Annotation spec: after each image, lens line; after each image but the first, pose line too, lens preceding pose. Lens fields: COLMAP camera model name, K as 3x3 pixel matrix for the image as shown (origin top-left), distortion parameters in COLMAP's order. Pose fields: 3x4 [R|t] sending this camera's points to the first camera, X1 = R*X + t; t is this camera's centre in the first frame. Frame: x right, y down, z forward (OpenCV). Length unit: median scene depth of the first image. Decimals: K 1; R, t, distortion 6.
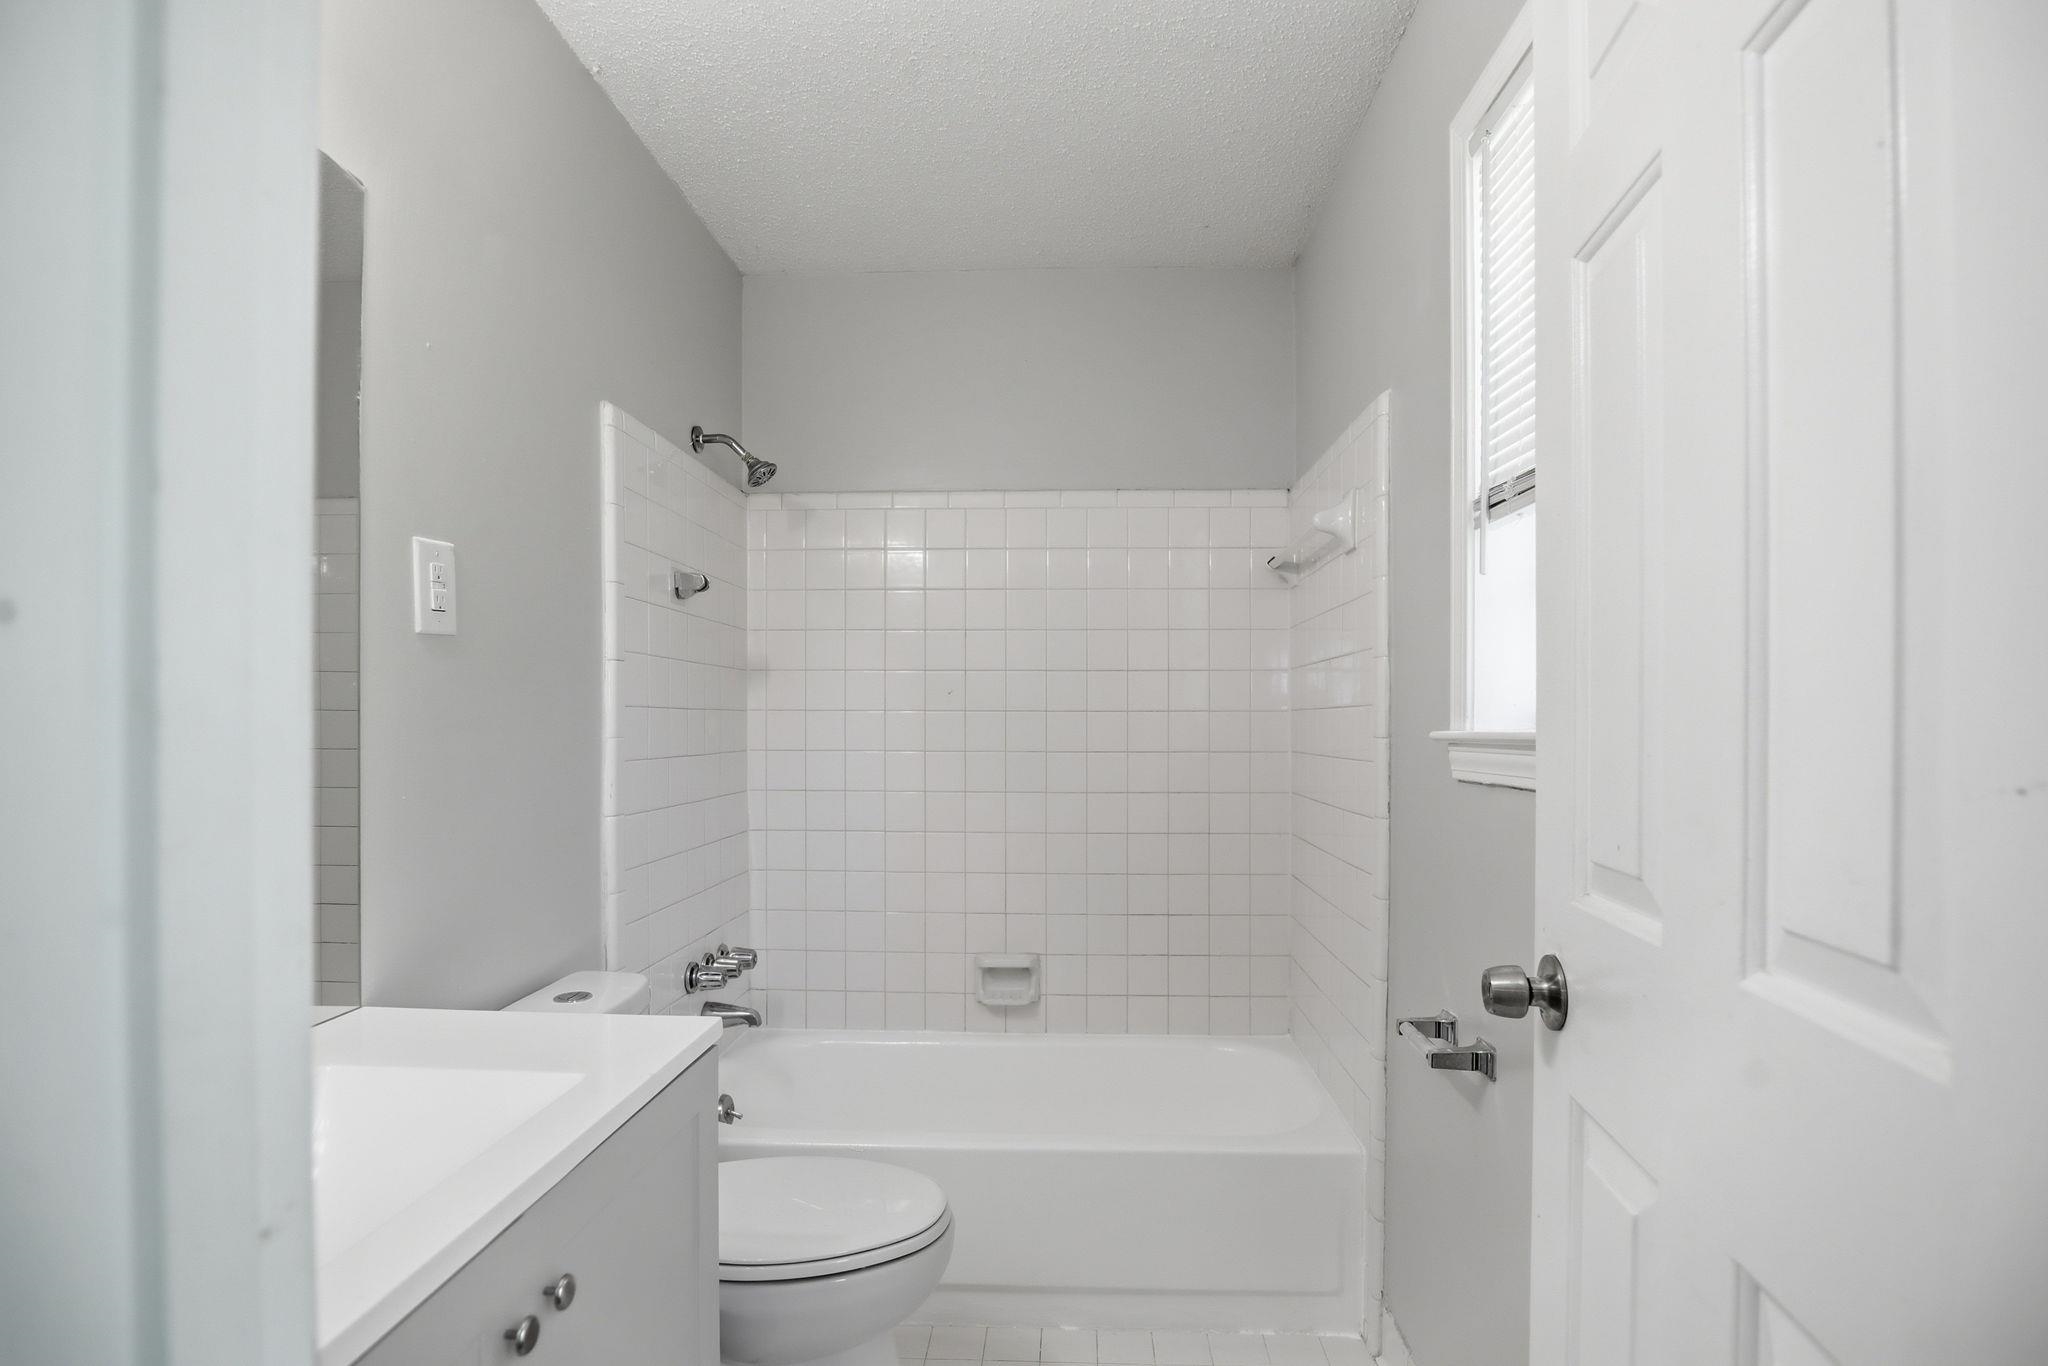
lens RADIAL K [[1027.3, 0, 1024.6], [0, 1027.3, 700.3], [0, 0, 1]] dist [-0.018164, -0.001146]
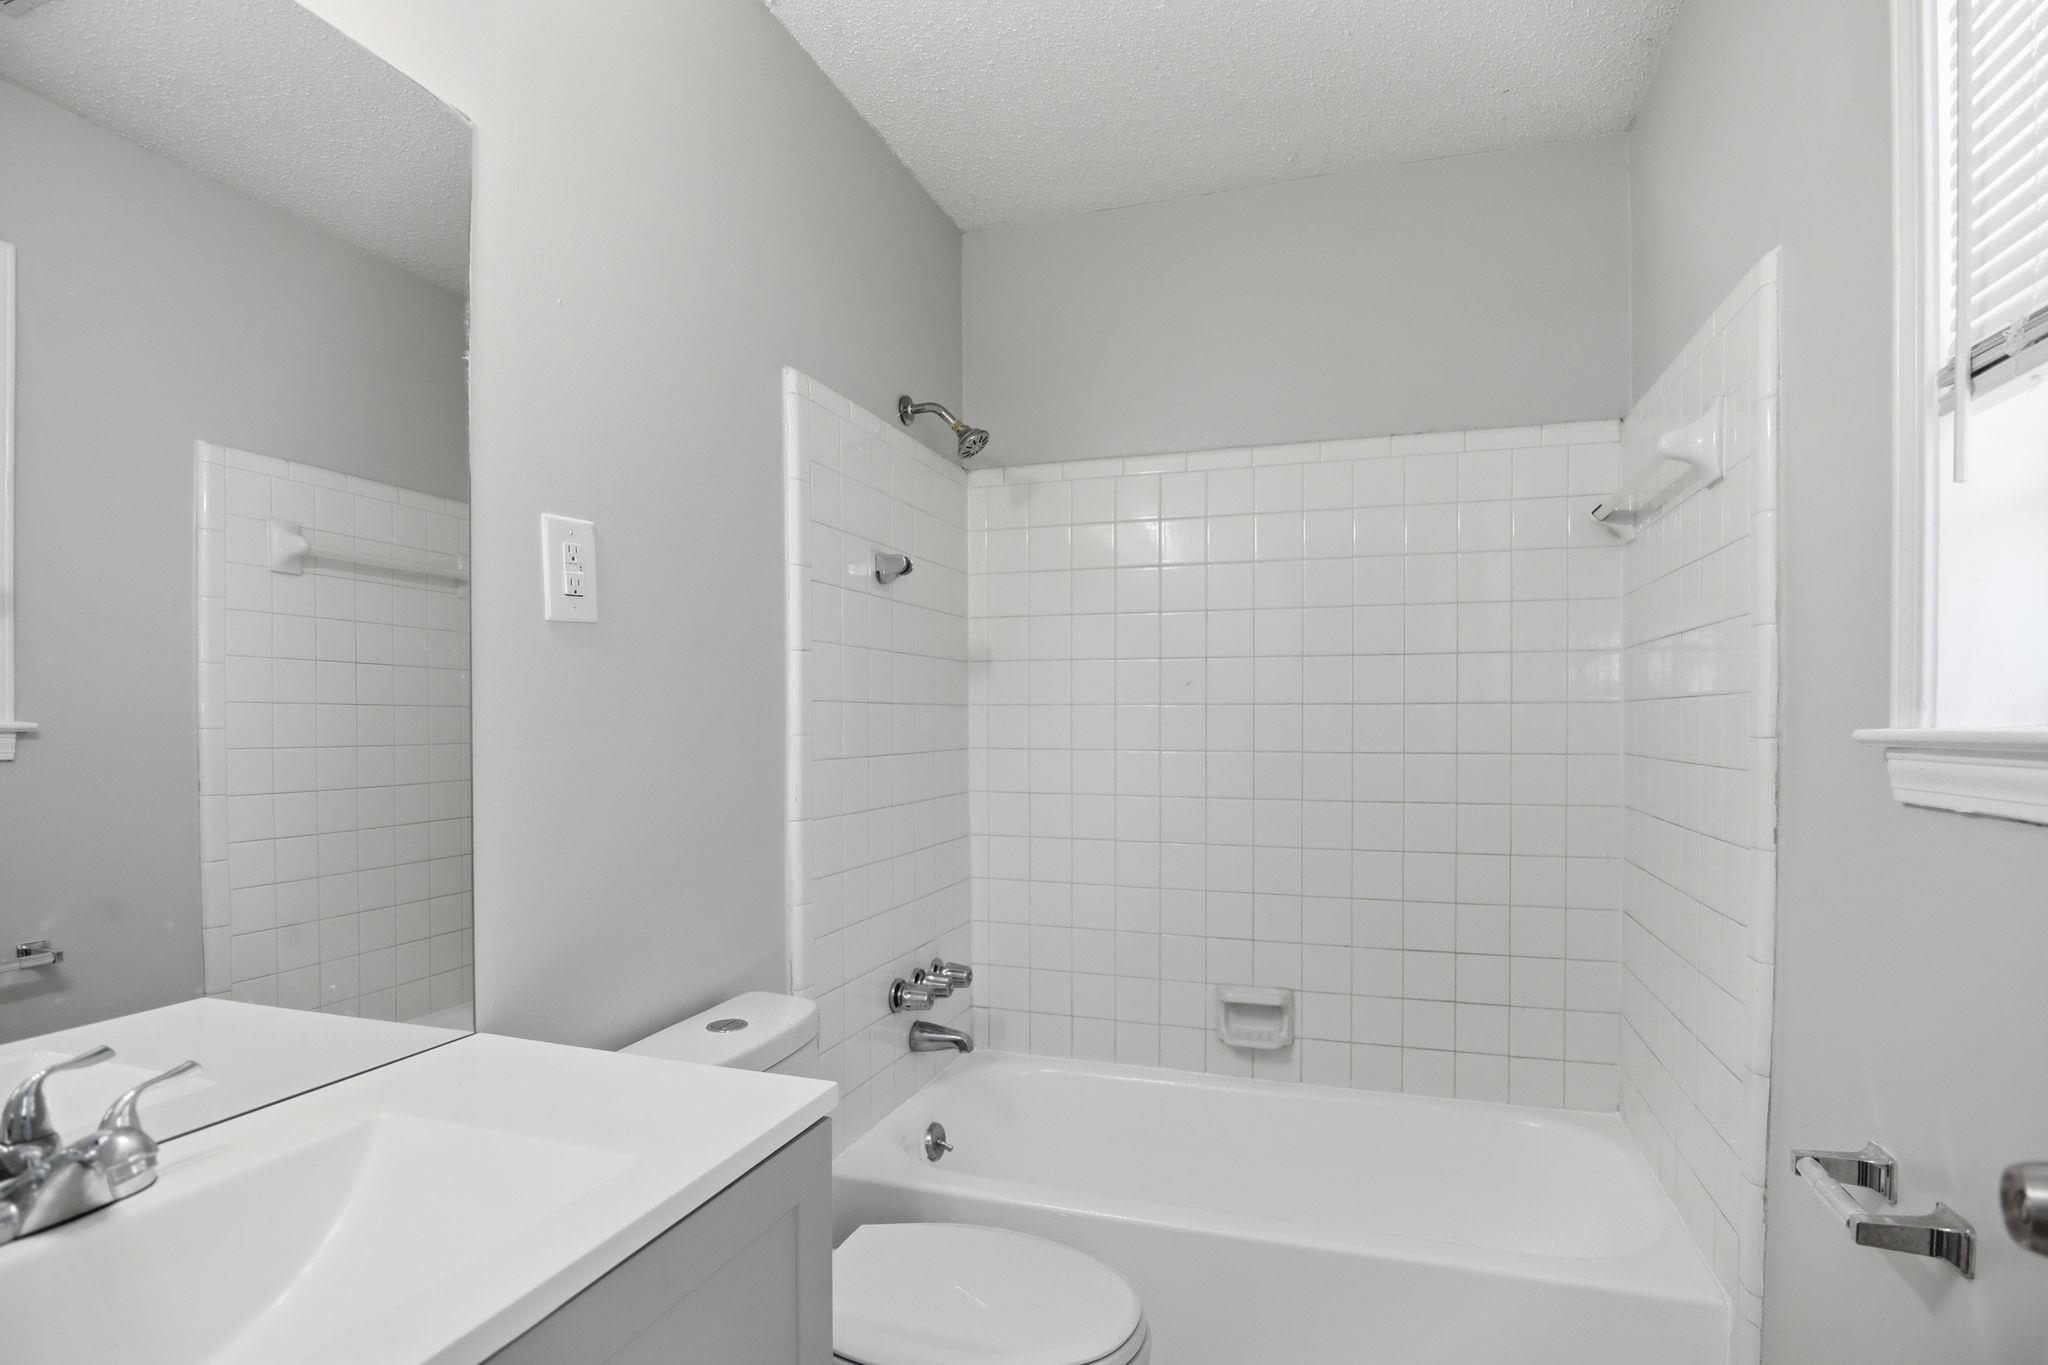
lens RADIAL K [[1027.3, 0, 1030.5], [0, 1027.3, 721.3], [0, 0, 1]] dist [-0.018164, -0.001146]
pose [[0.962977, -0.001454, -0.269581, 0.040616], [0.008143, 0.999686, 0.023696, 0.003592], [0.269462, -0.025014, 0.962686, 0.156299]]
